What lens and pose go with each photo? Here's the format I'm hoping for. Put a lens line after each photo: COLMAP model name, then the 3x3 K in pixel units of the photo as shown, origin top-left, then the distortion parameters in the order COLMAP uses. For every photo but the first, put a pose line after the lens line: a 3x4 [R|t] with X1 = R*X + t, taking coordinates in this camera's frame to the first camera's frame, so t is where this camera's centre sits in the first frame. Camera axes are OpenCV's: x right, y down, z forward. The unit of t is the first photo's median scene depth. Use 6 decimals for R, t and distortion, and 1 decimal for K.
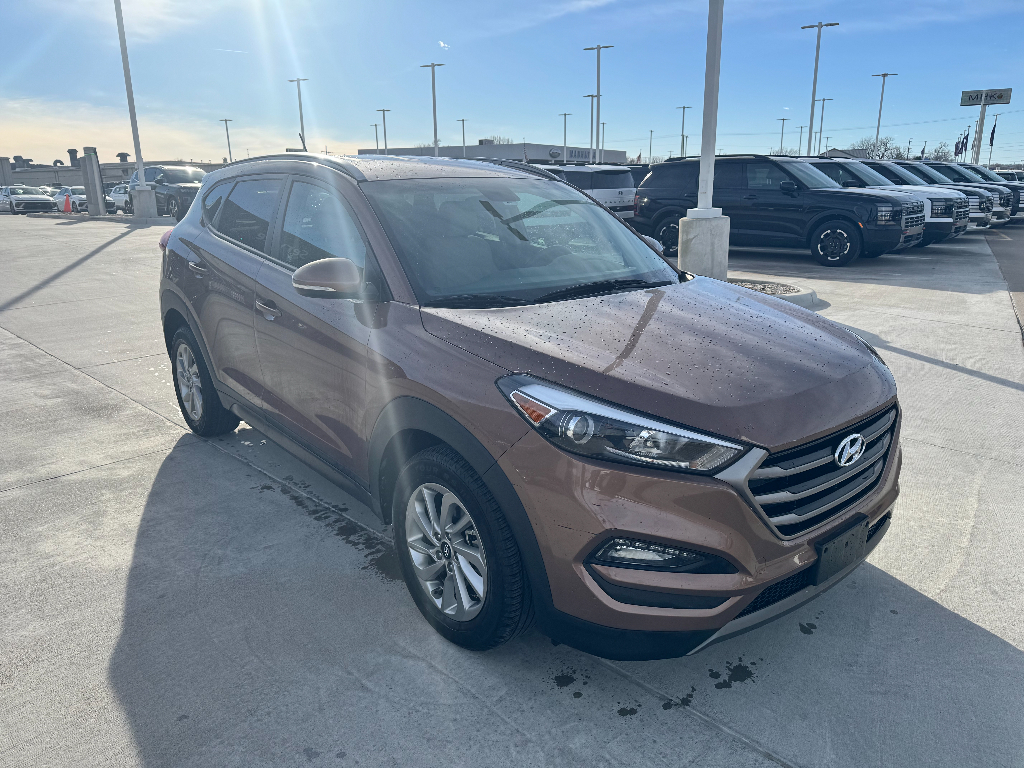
lens RADIAL K [[744.3, 0, 503.6], [0, 744.3, 381.3], [0, 0, 1]] dist [0.016740, 0.003905]
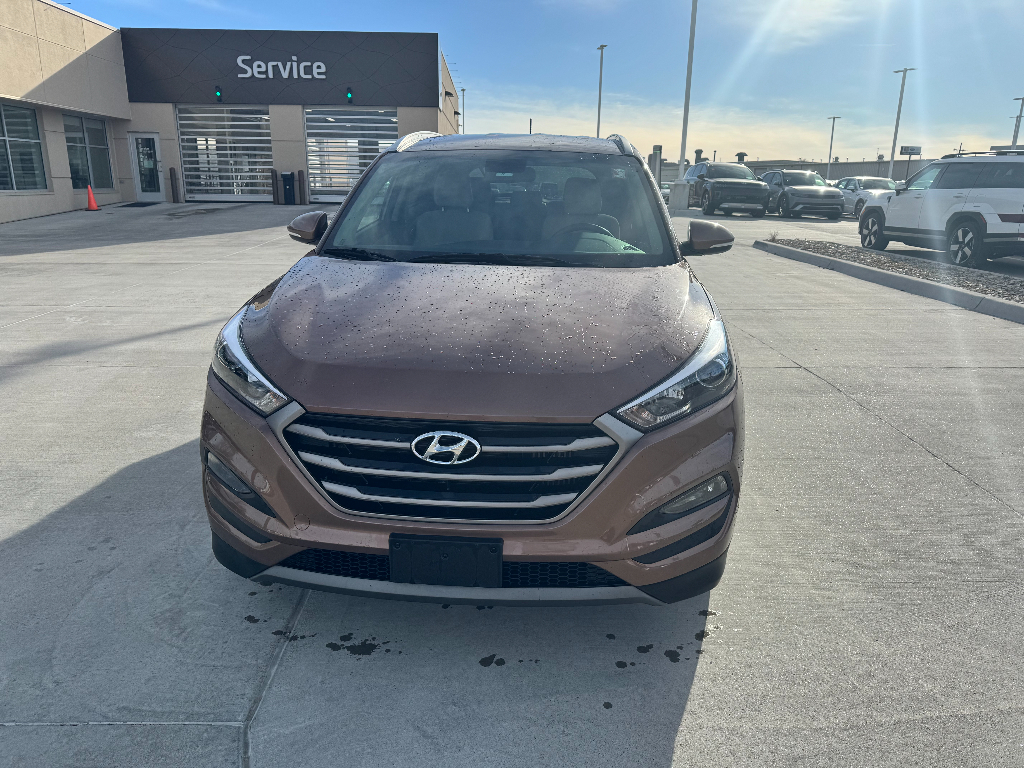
lens RADIAL K [[744.3, 0, 503.6], [0, 744.3, 381.3], [0, 0, 1]] dist [0.016740, 0.003905]
pose [[0.705782, 0.209581, -0.676718, 0.792261], [-0.210108, 0.974185, 0.082575, -0.054068], [0.676554, 0.083904, 0.731597, 0.289828]]
